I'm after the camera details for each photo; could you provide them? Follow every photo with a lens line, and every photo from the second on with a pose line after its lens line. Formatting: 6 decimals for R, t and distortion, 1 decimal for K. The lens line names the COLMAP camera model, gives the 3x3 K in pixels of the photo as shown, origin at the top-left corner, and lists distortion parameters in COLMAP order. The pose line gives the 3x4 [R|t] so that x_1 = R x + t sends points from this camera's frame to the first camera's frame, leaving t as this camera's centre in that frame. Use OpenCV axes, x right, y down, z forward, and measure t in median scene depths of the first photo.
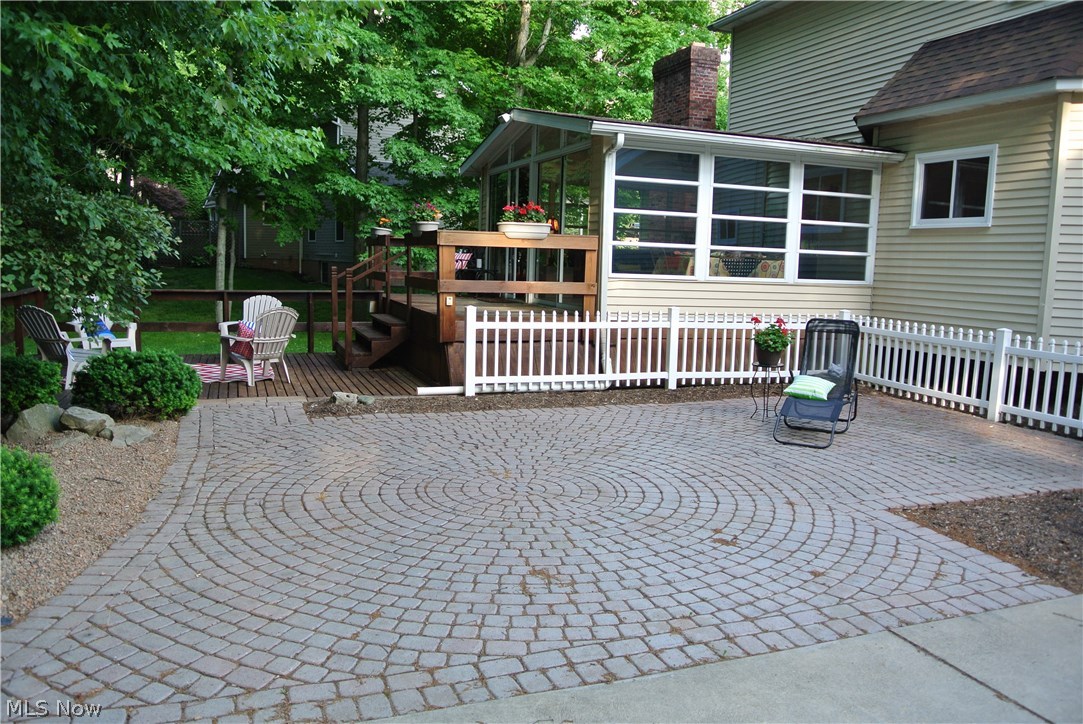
lens RADIAL K [[848.0, 0, 534.0], [0, 848.0, 367.4], [0, 0, 1]] dist [-0.075678, 0.018547]
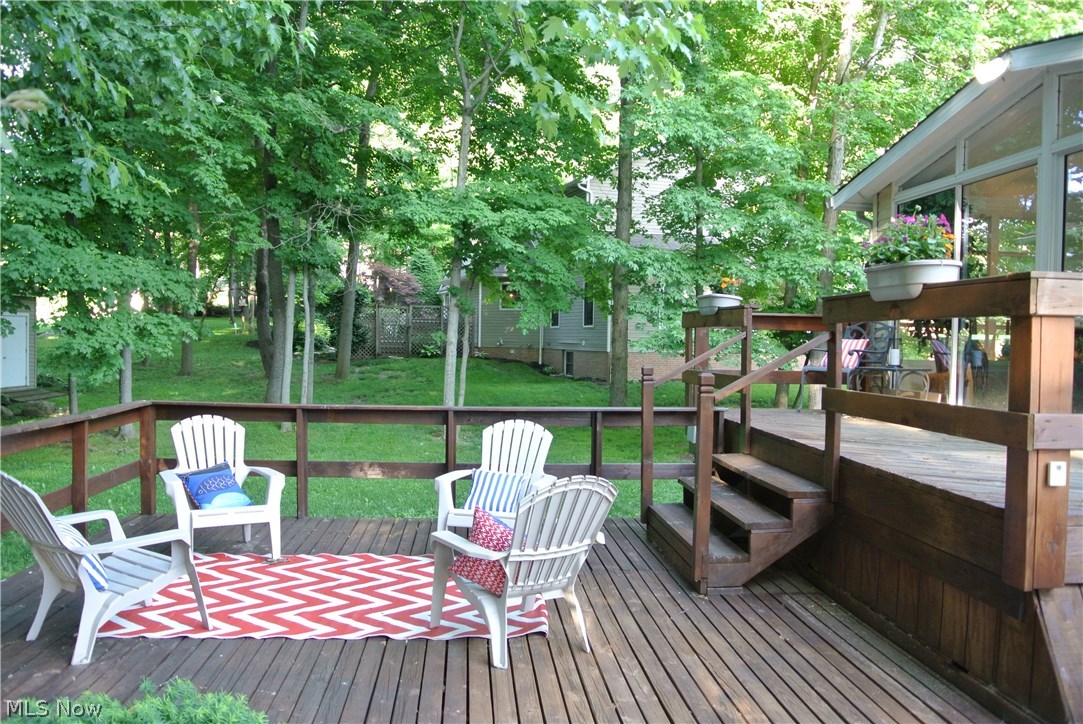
lens RADIAL K [[848.0, 0, 544.1], [0, 848.0, 362.9], [0, 0, 1]] dist [-0.075678, 0.018547]
pose [[0.968706, -0.006052, -0.248137, -0.187324], [-0.020593, 0.994297, -0.104641, -0.071359], [0.247355, 0.106476, 0.963057, 0.524438]]
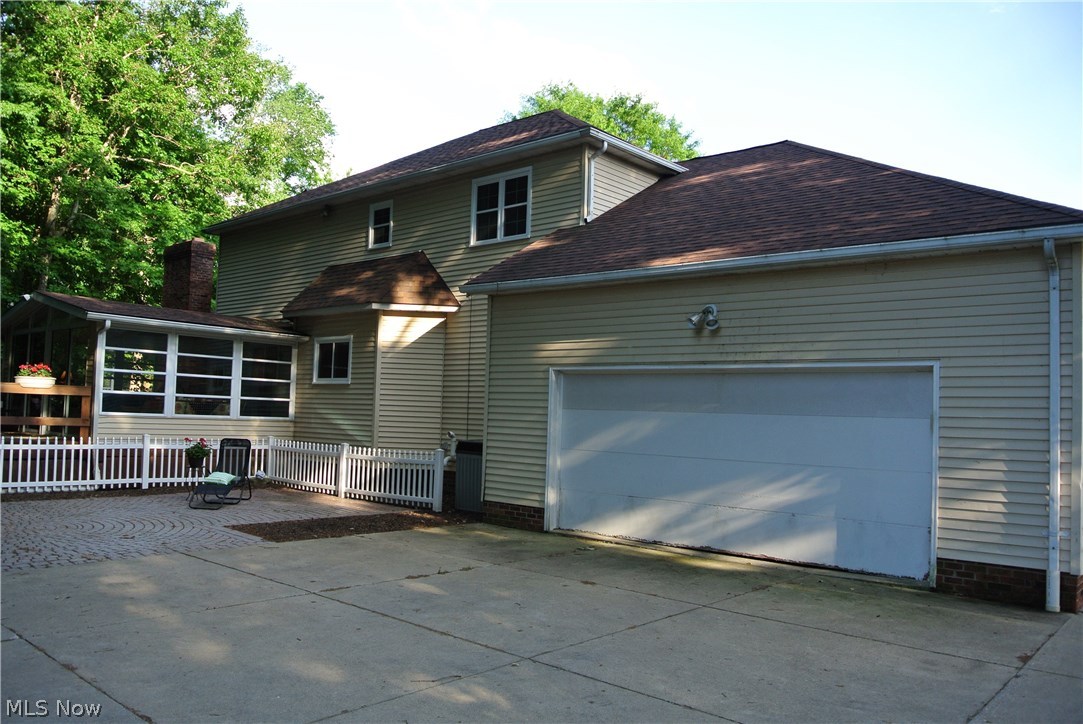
lens RADIAL K [[848.0, 0, 540.4], [0, 848.0, 380.8], [0, 0, 1]] dist [-0.075678, 0.018547]
pose [[0.872850, 0.020303, 0.487567, 0.048633], [0.054161, 0.988931, -0.138139, 0.071131], [-0.484975, 0.146982, 0.862088, -0.582543]]
